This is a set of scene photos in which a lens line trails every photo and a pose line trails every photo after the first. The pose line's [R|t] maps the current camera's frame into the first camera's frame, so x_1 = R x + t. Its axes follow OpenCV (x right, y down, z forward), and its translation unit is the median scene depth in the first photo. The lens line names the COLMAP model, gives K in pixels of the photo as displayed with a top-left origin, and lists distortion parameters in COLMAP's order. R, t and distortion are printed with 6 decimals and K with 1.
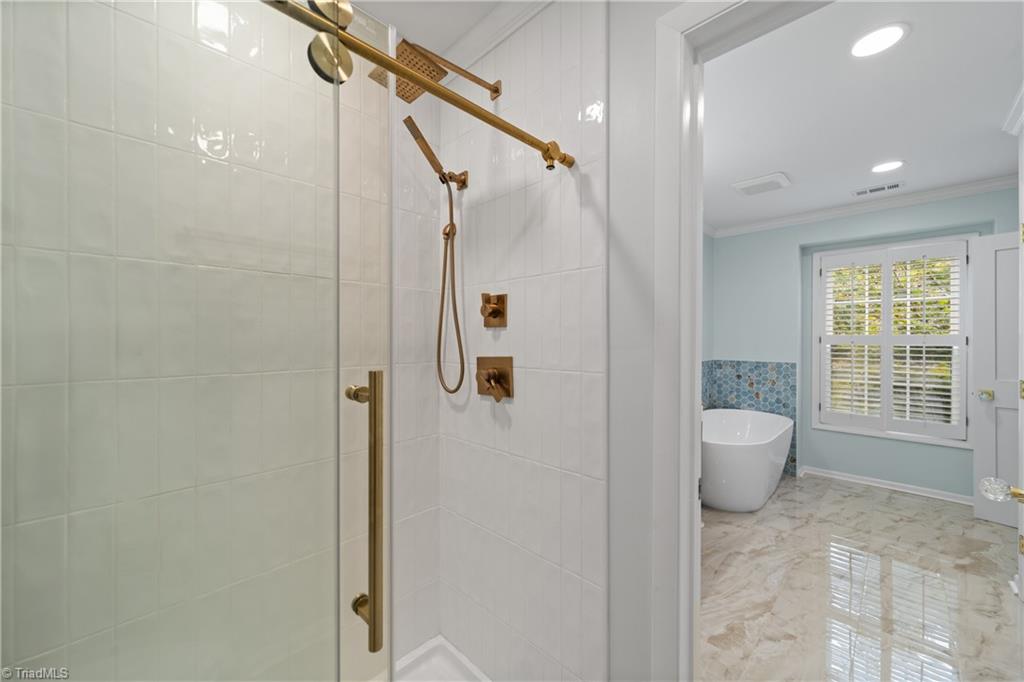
lens RADIAL K [[388.9, 0, 521.2], [0, 388.9, 338.2], [0, 0, 1]] dist [0.000419, 0.000038]
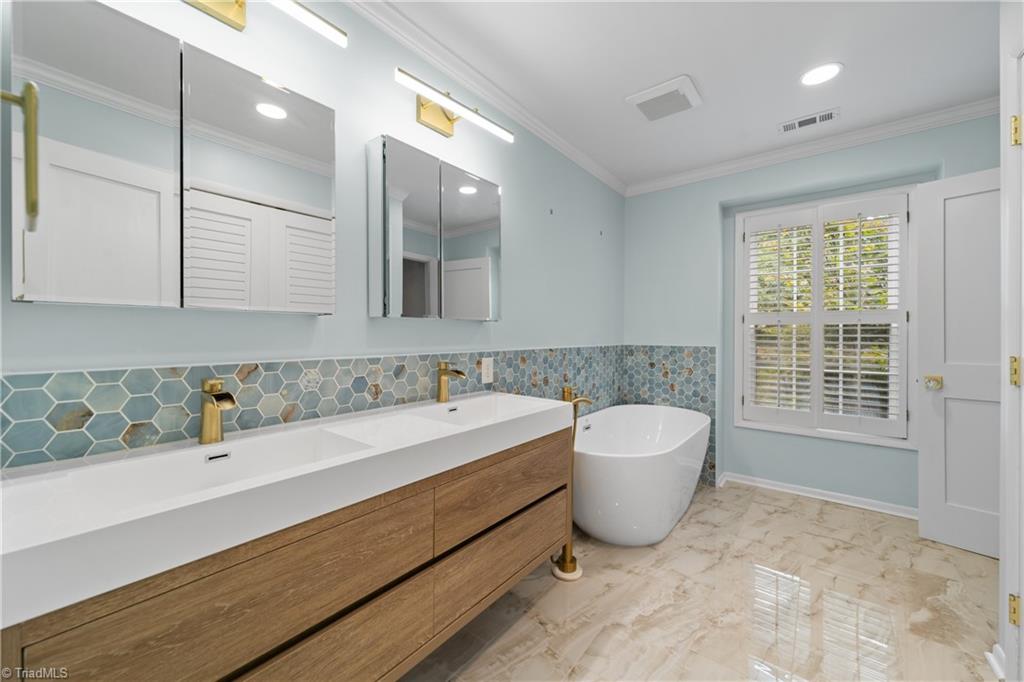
lens RADIAL K [[390.6, 0, 519.0], [0, 390.6, 333.9], [0, 0, 1]] dist [0.000503, -0.000045]
pose [[0.993738, 0.001093, 0.111730, 0.233868], [-0.000977, 0.999999, -0.001093, 0.043128], [-0.111732, 0.000977, 0.993738, 0.264278]]
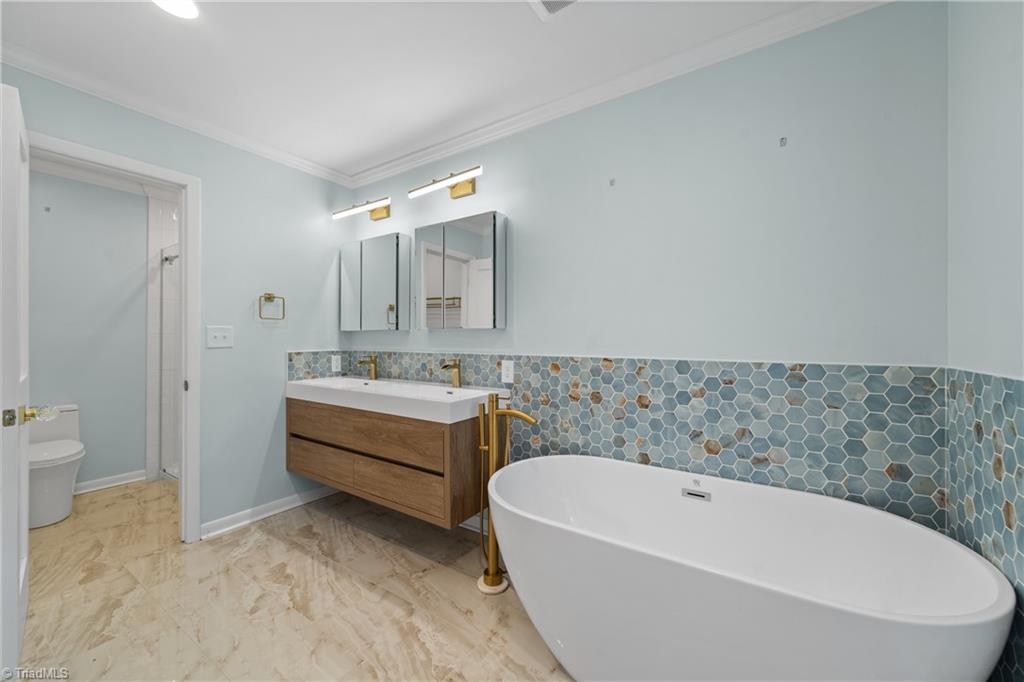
lens RADIAL K [[388.9, 0, 521.2], [0, 388.9, 338.2], [0, 0, 1]] dist [0.000419, 0.000038]
pose [[0.197652, -0.005083, -0.980259, 0.947412], [-0.003163, 0.999978, -0.005823, 0.044391], [0.980267, 0.004252, 0.197632, 0.774758]]
